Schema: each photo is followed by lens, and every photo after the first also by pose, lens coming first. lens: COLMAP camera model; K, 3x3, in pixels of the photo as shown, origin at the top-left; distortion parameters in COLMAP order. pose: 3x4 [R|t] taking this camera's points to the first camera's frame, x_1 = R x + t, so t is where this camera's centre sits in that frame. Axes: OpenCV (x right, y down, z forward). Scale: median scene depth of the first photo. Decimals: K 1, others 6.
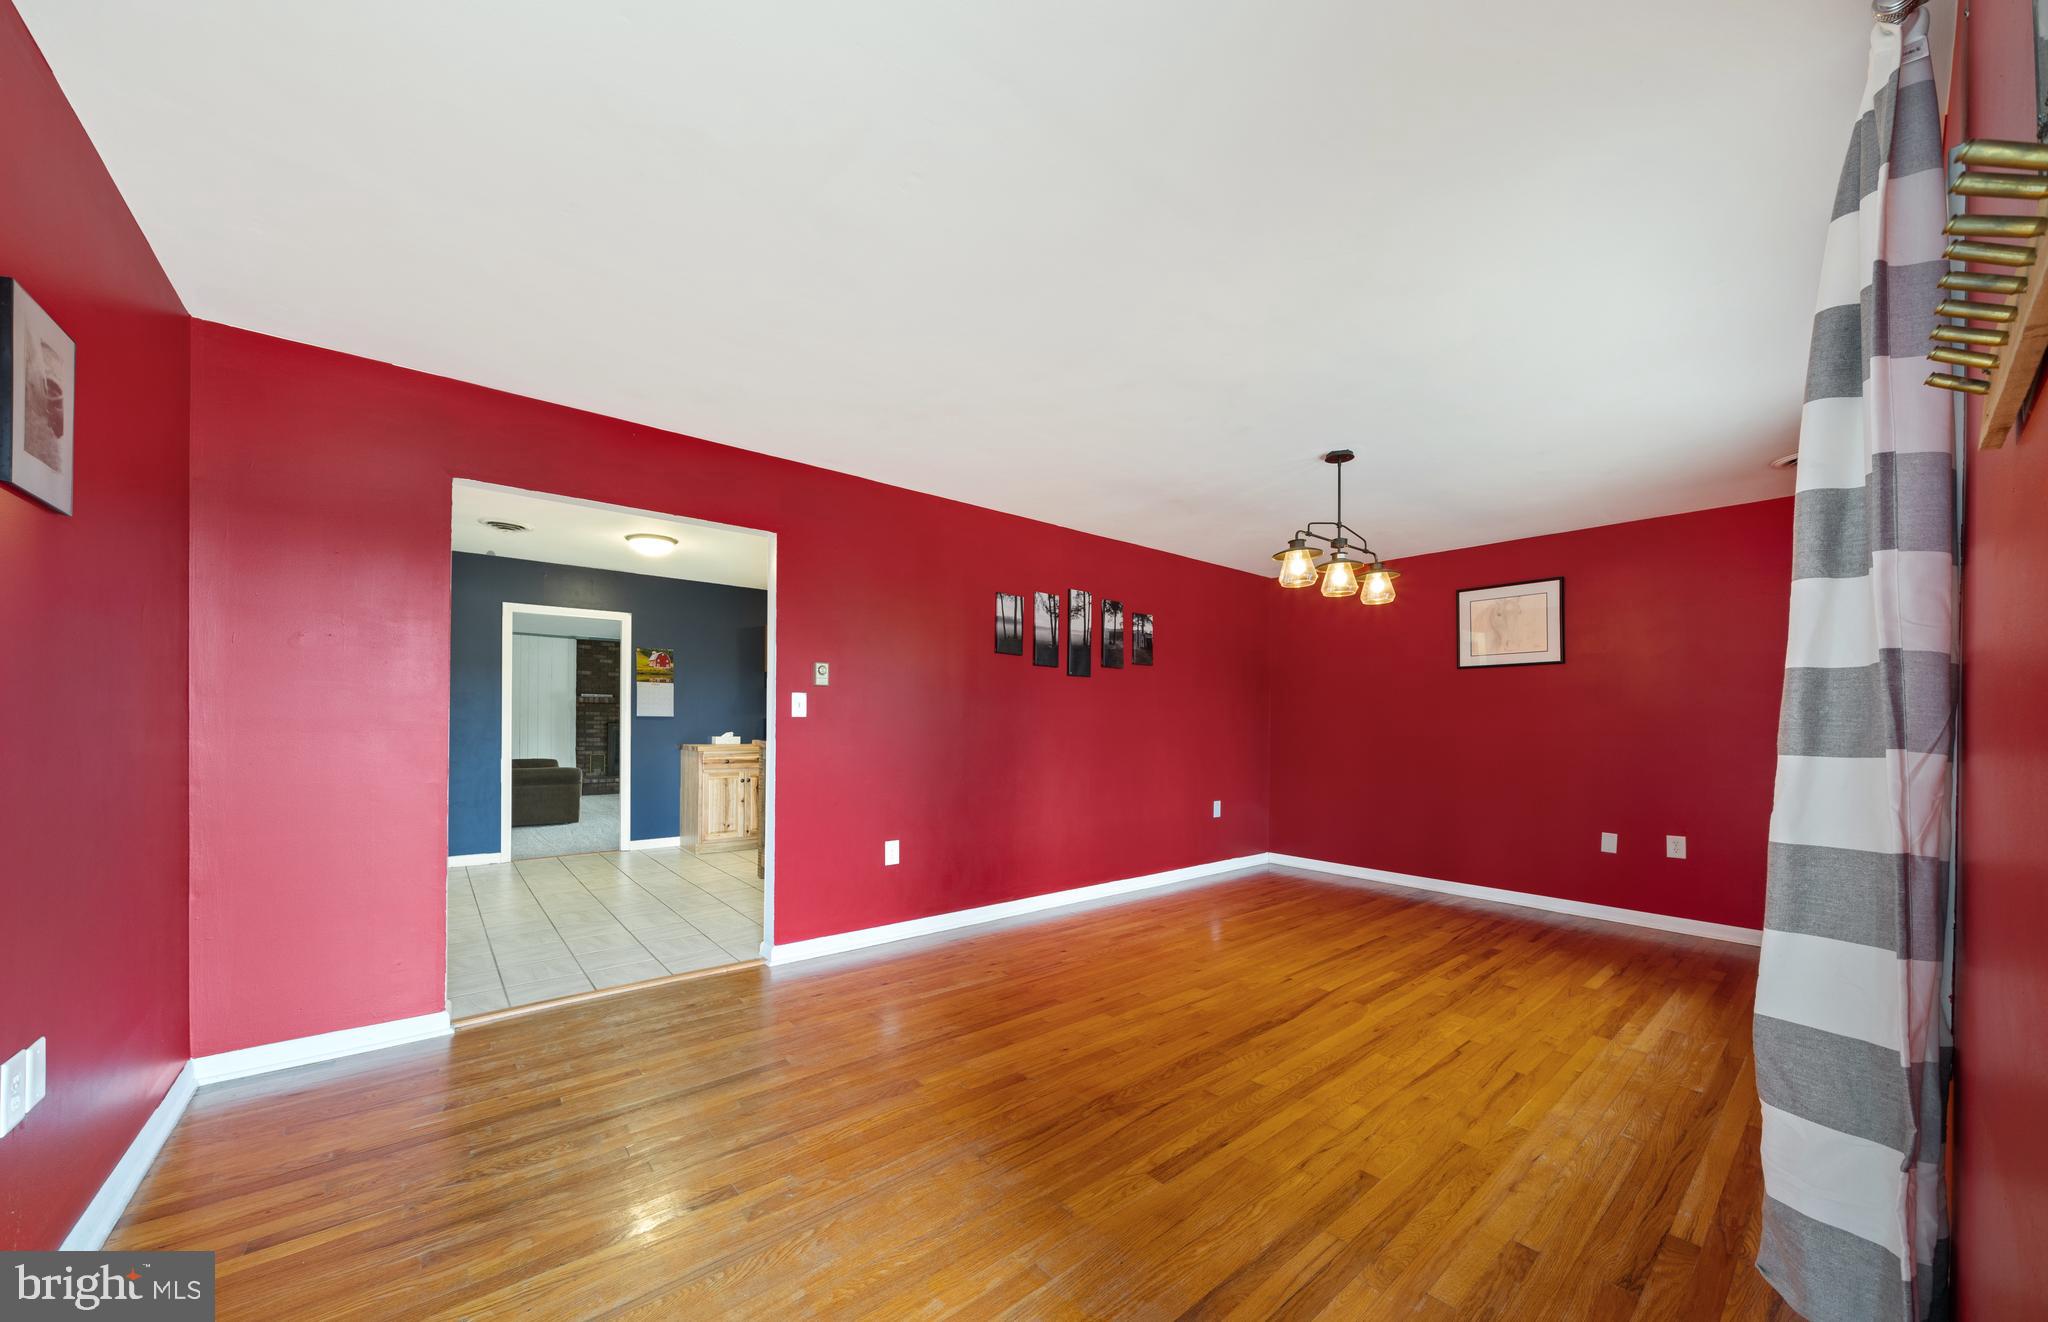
lens RADIAL K [[731.5, 0, 1018.5], [0, 731.5, 719.5], [0, 0, 1]] dist [-0.010306, -0.000066]
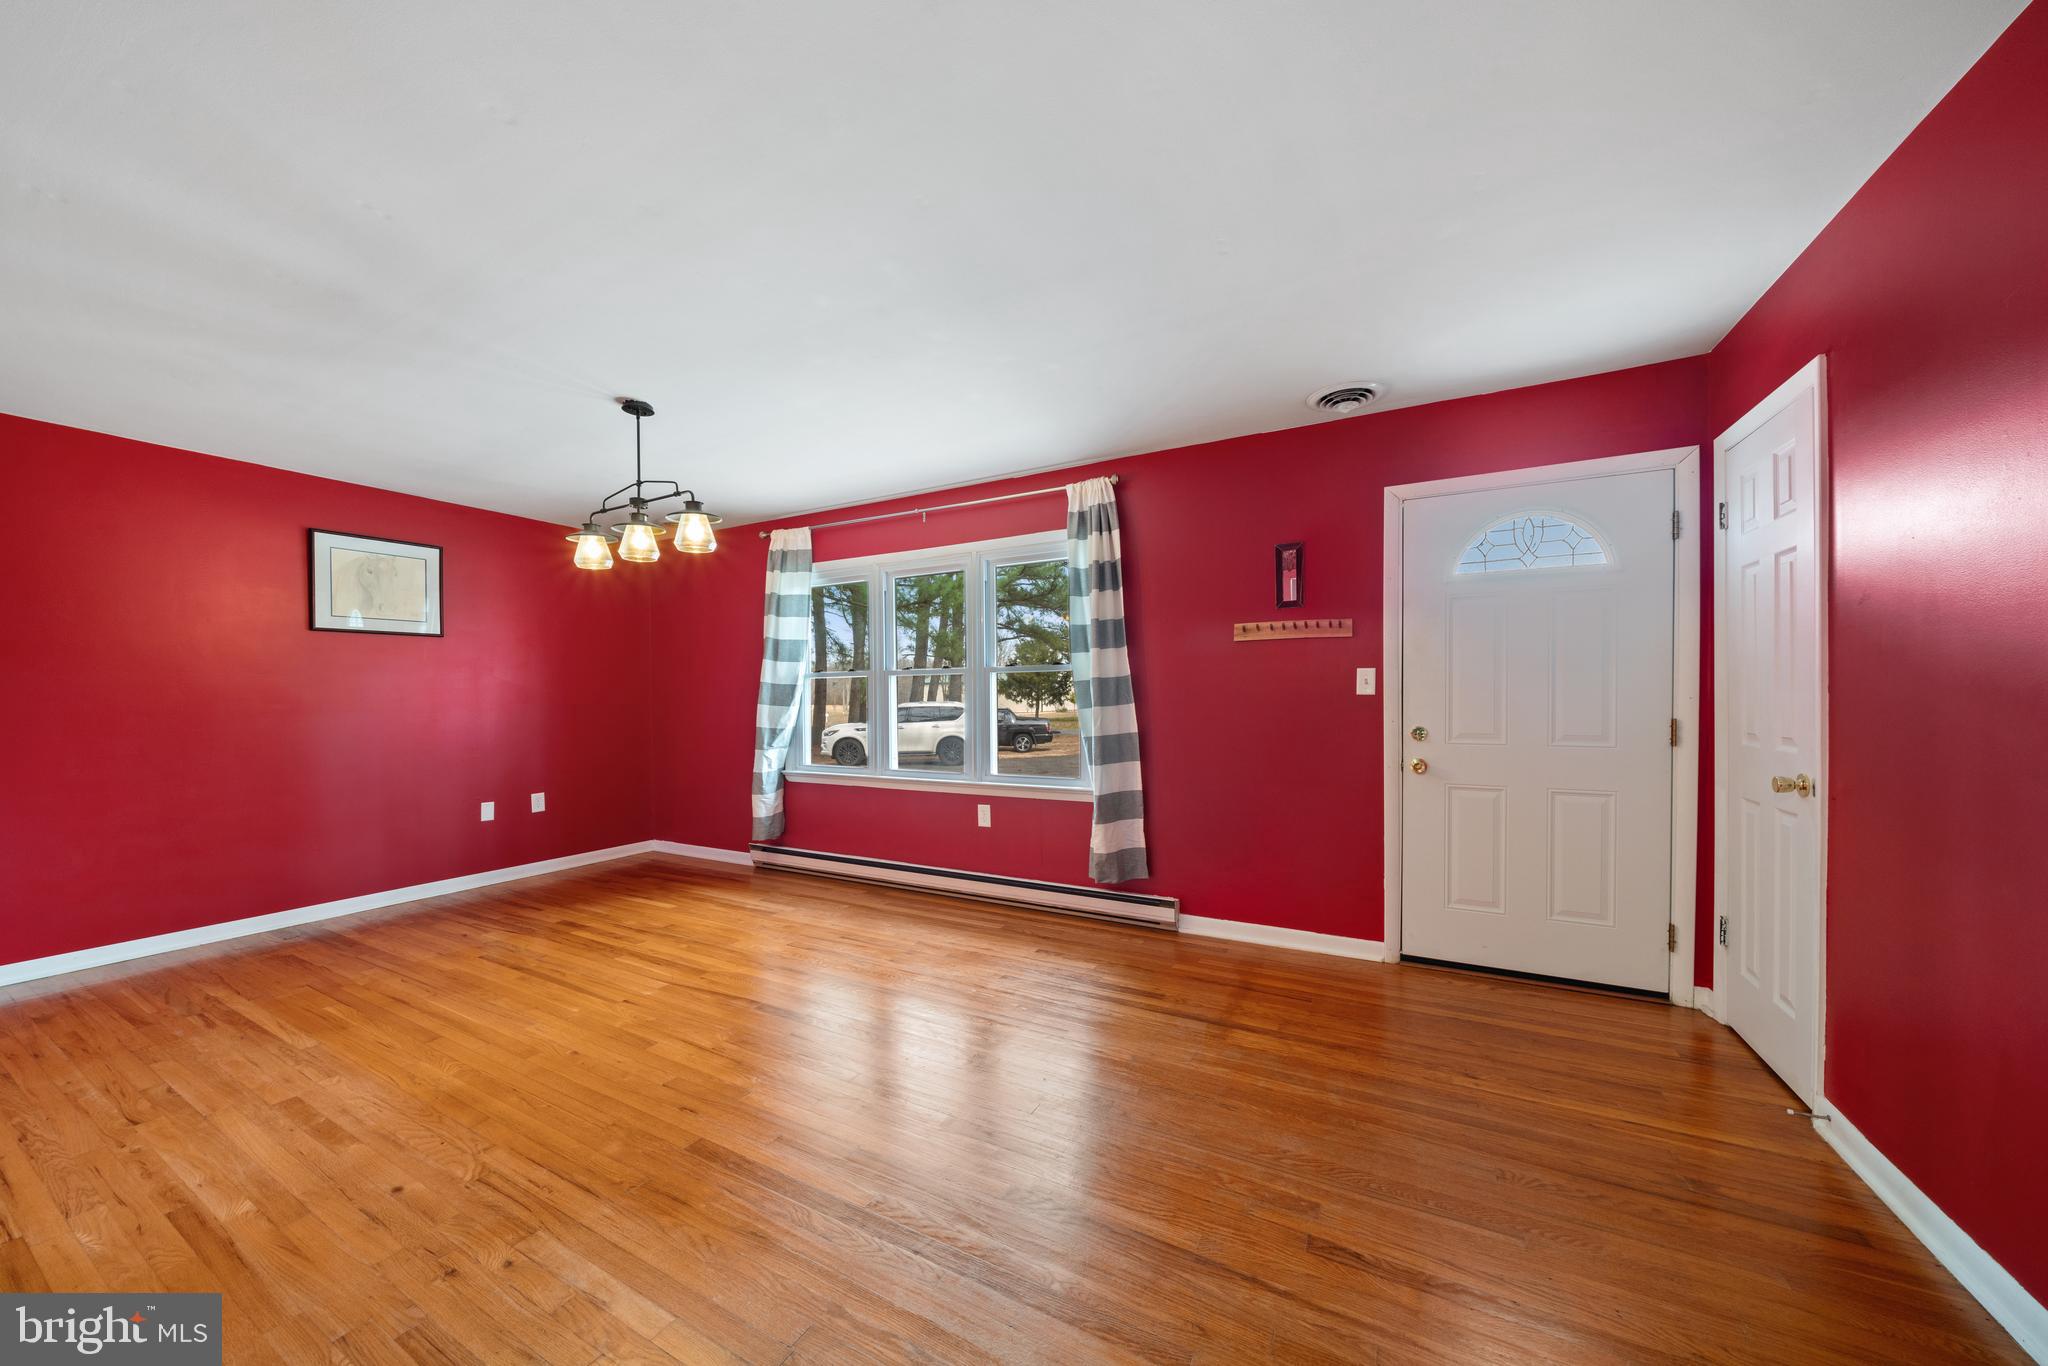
lens RADIAL K [[708.2, 0, 1017.6], [0, 708.2, 701.2], [0, 0, 1]] dist [-0.005992, -0.000842]
pose [[-0.366327, -0.014739, 0.930369, -0.500707], [0.002105, 0.999859, 0.016669, -0.006523], [-0.930484, 0.008065, -0.366244, 0.784303]]
